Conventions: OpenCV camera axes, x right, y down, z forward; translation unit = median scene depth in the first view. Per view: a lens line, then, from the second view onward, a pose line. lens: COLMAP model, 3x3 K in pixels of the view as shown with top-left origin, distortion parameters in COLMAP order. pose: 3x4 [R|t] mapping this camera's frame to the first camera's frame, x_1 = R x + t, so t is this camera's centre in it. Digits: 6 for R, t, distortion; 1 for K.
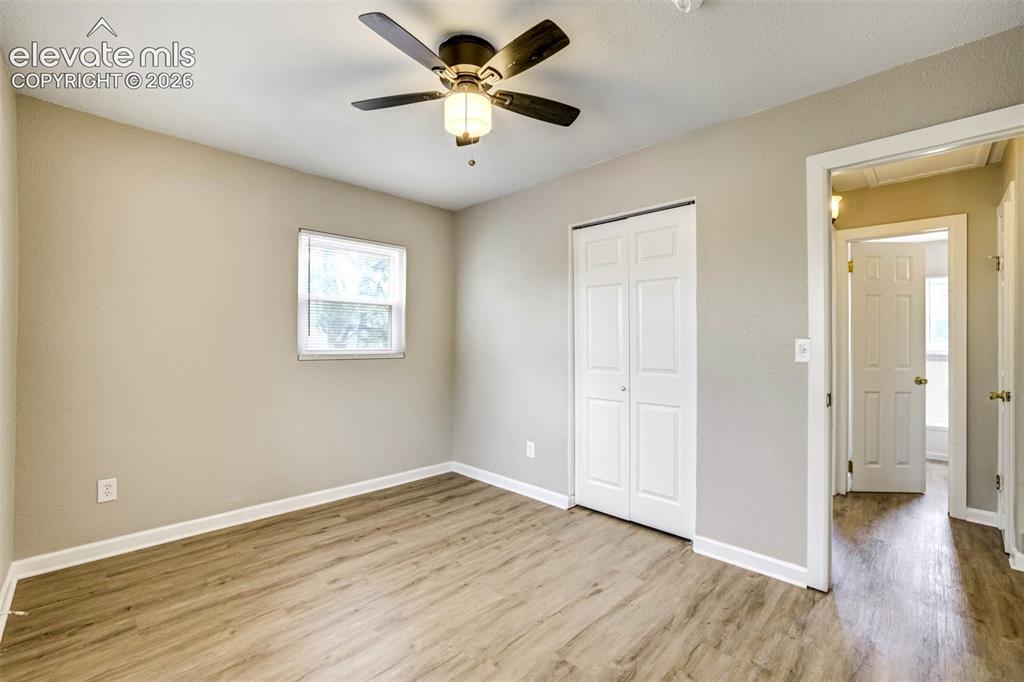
lens RADIAL K [[440.1, 0, 509.7], [0, 440.1, 332.1], [0, 0, 1]] dist [-0.026135, 0.006759]
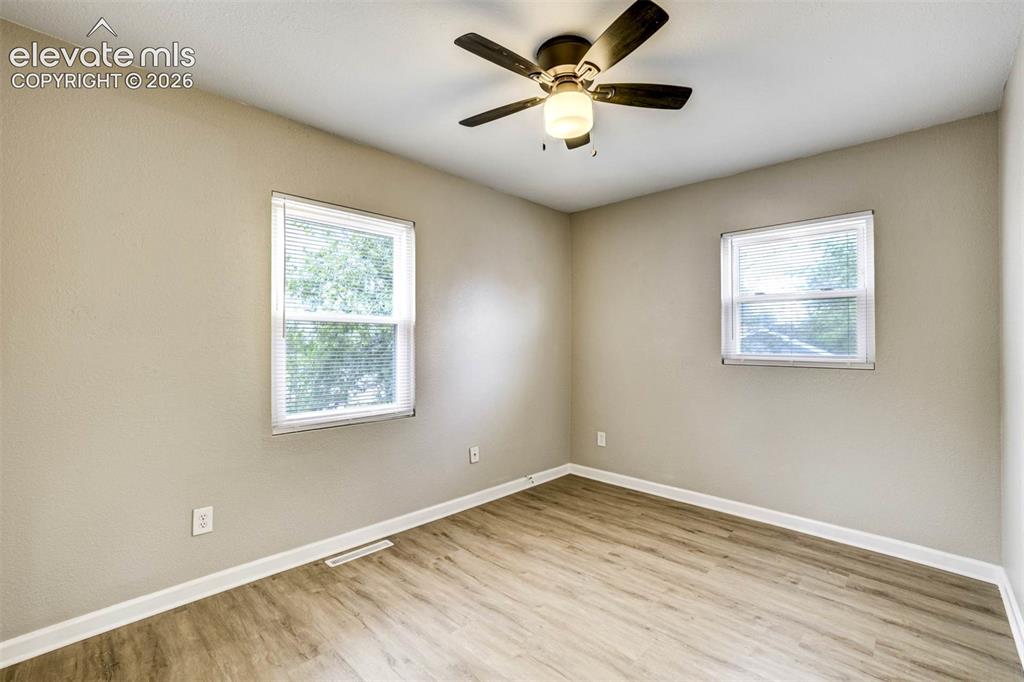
lens RADIAL K [[440.1, 0, 509.0], [0, 440.1, 336.1], [0, 0, 1]] dist [-0.026135, 0.006759]
pose [[0.020012, -0.014789, -0.999690, 0.623642], [0.017211, 0.999748, -0.014445, 0.006748], [0.999652, -0.016917, 0.020261, 0.588872]]
